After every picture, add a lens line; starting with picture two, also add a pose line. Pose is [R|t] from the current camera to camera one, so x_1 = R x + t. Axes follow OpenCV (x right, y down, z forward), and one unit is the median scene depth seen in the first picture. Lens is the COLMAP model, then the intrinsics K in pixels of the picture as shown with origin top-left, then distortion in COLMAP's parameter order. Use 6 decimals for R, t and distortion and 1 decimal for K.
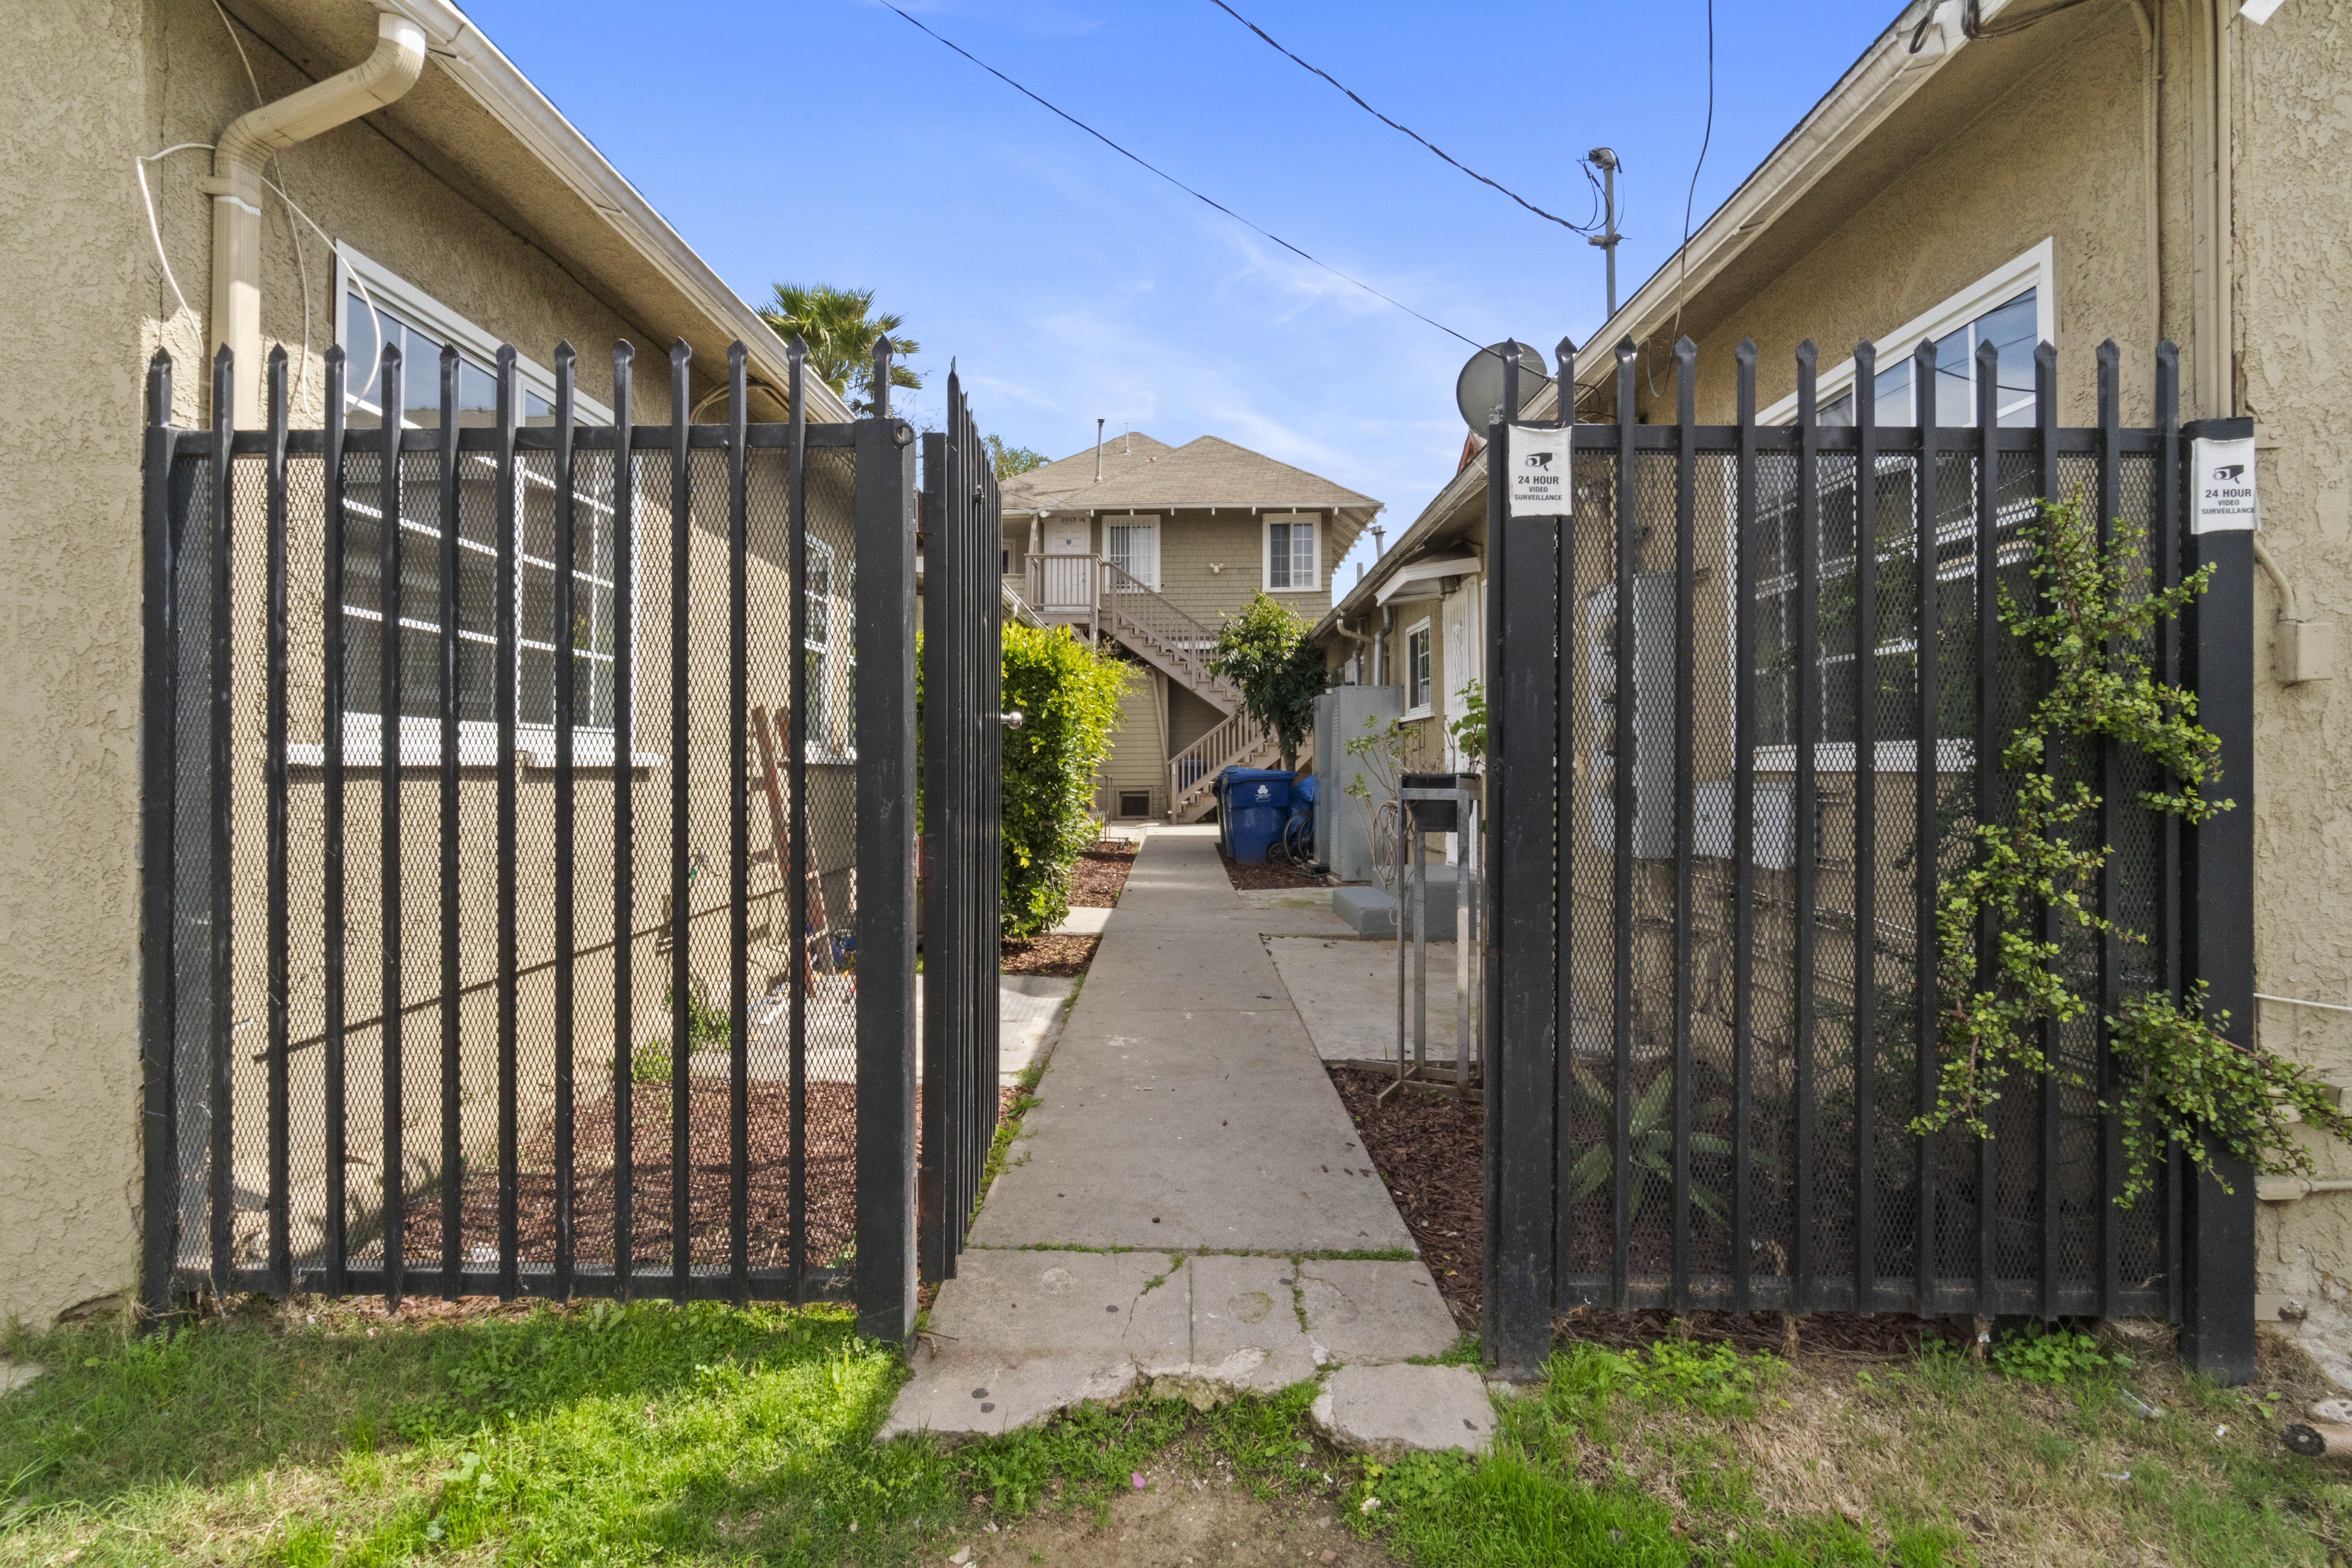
lens RADIAL K [[1133.3, 0, 1179.0], [0, 1133.3, 779.7], [0, 0, 1]] dist [0.000639, 0.000058]
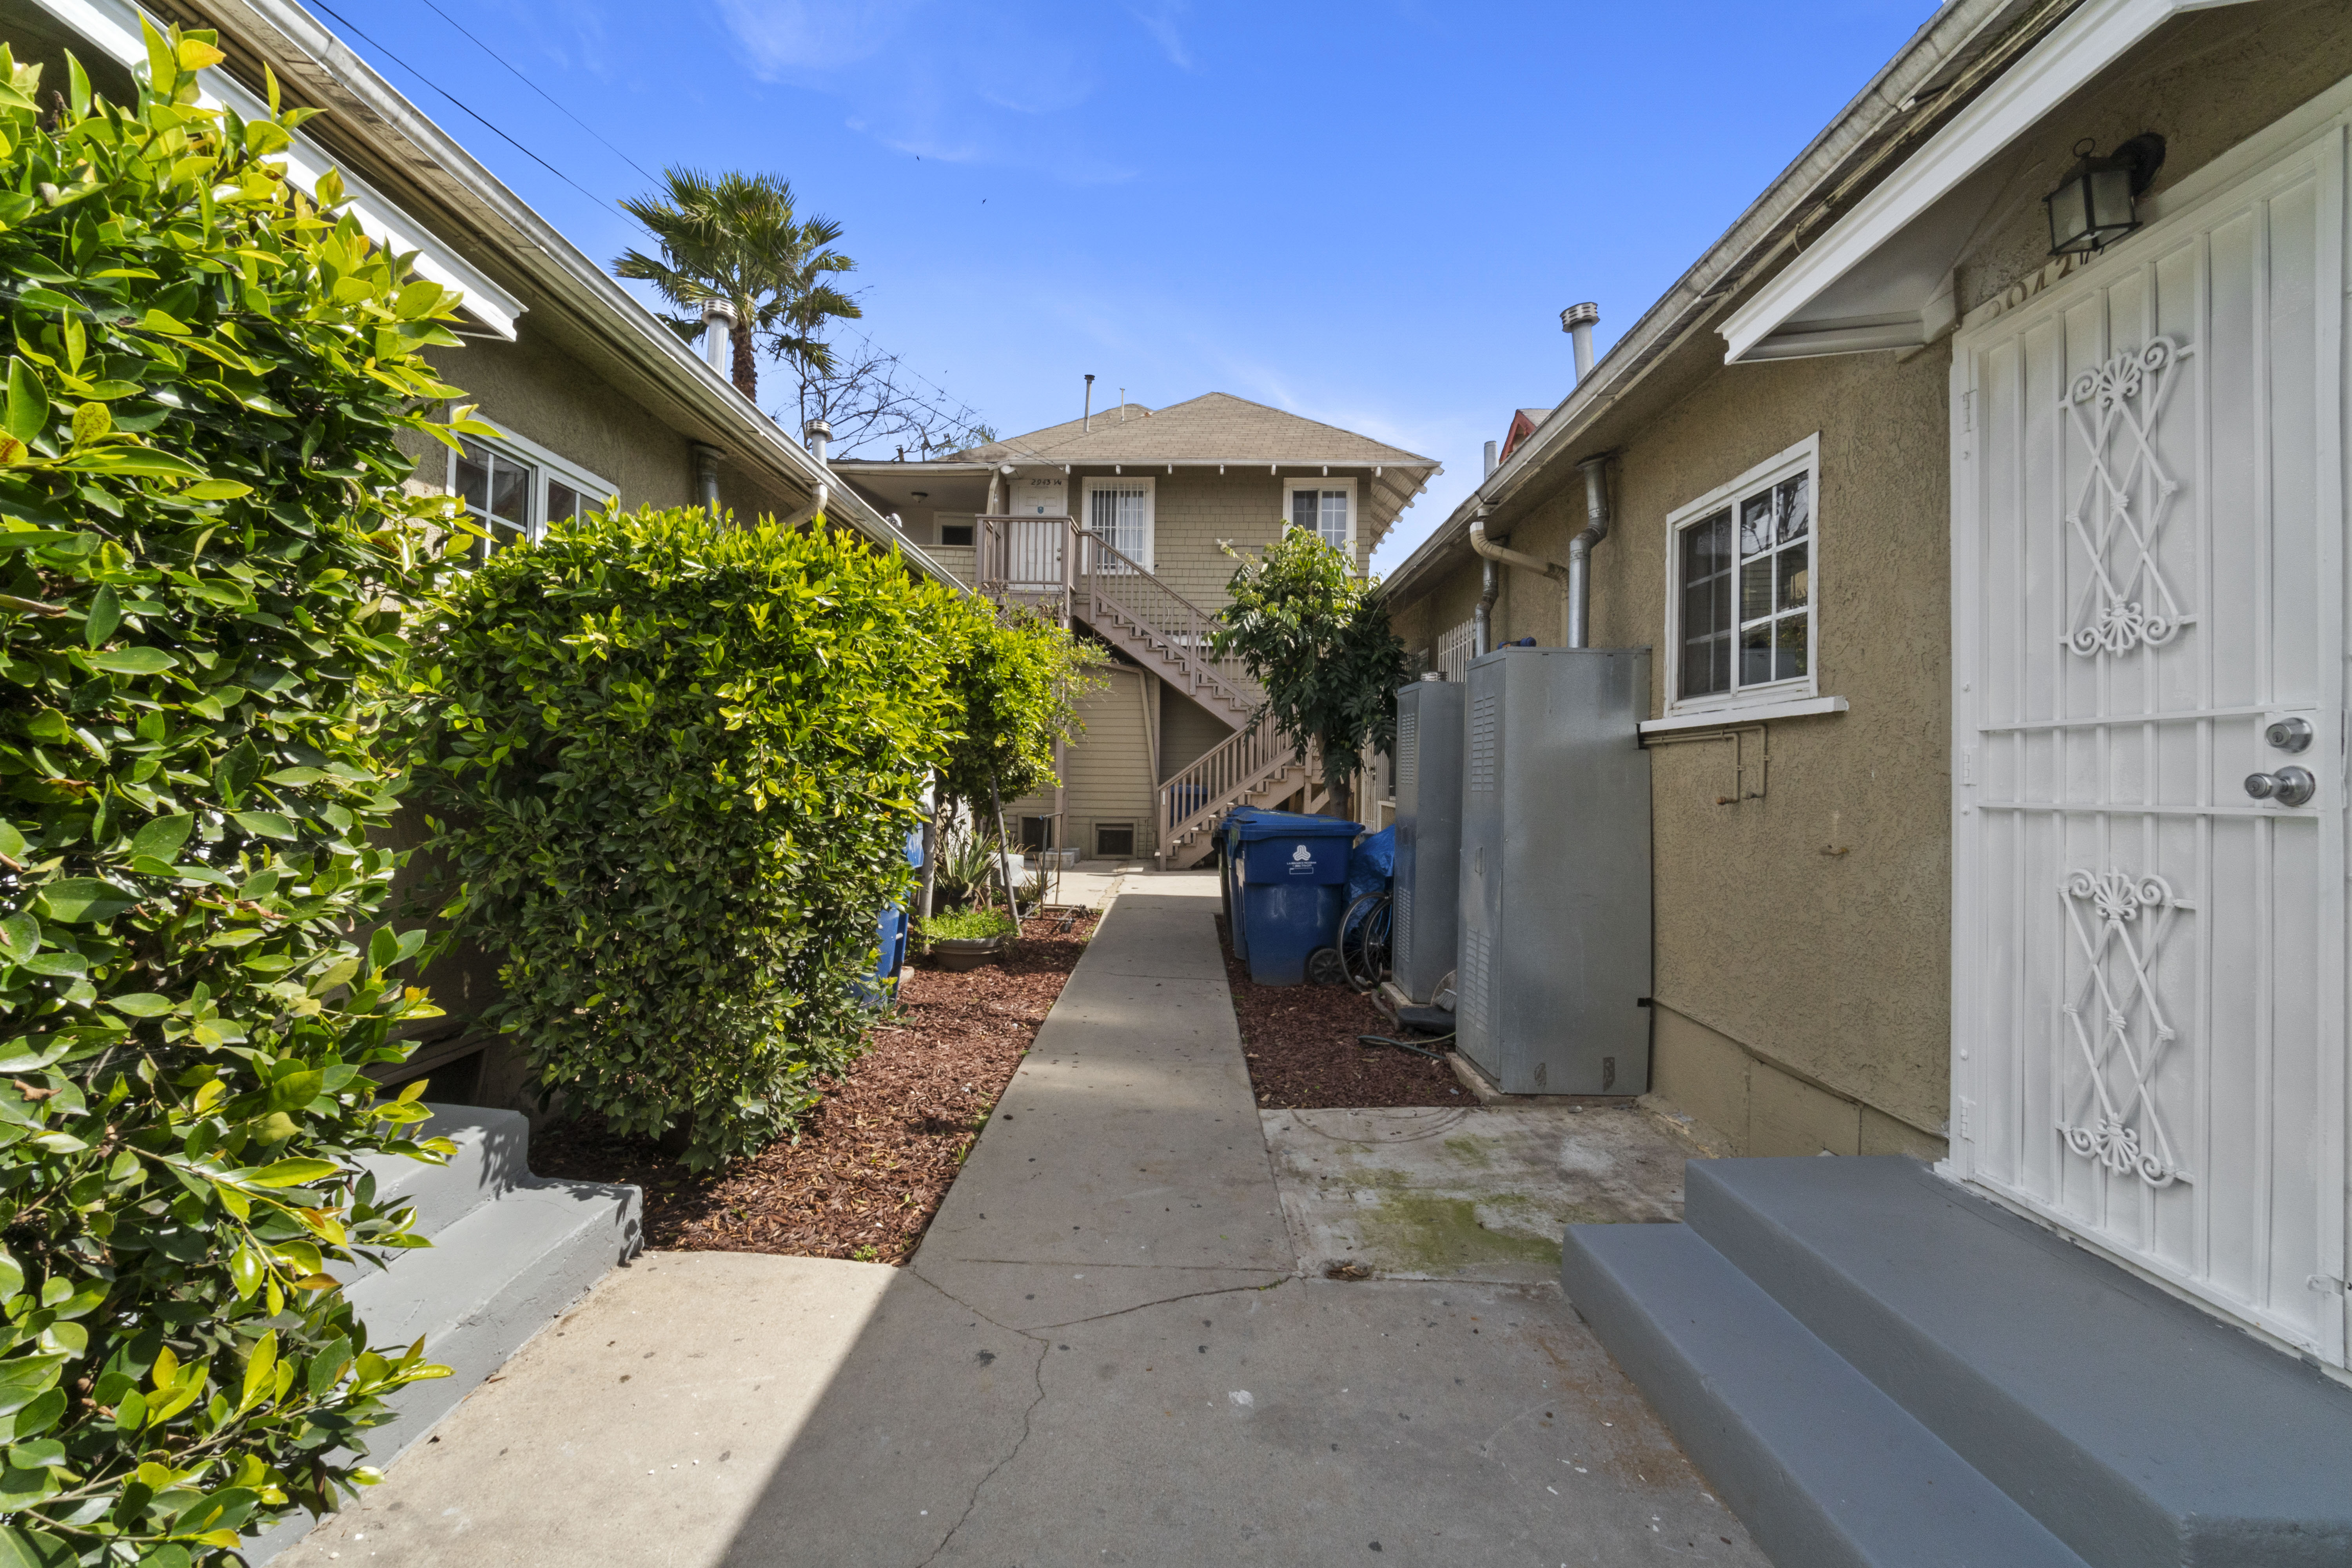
lens RADIAL K [[1018.2, 0, 1152.7], [0, 1018.2, 788.7], [0, 0, 1]] dist [-0.002312, 0.000180]
pose [[0.999301, 0.017871, -0.032839, 0.009912], [-0.018002, 0.999831, -0.003693, -0.012234], [0.032767, 0.004281, 0.999454, 0.302879]]
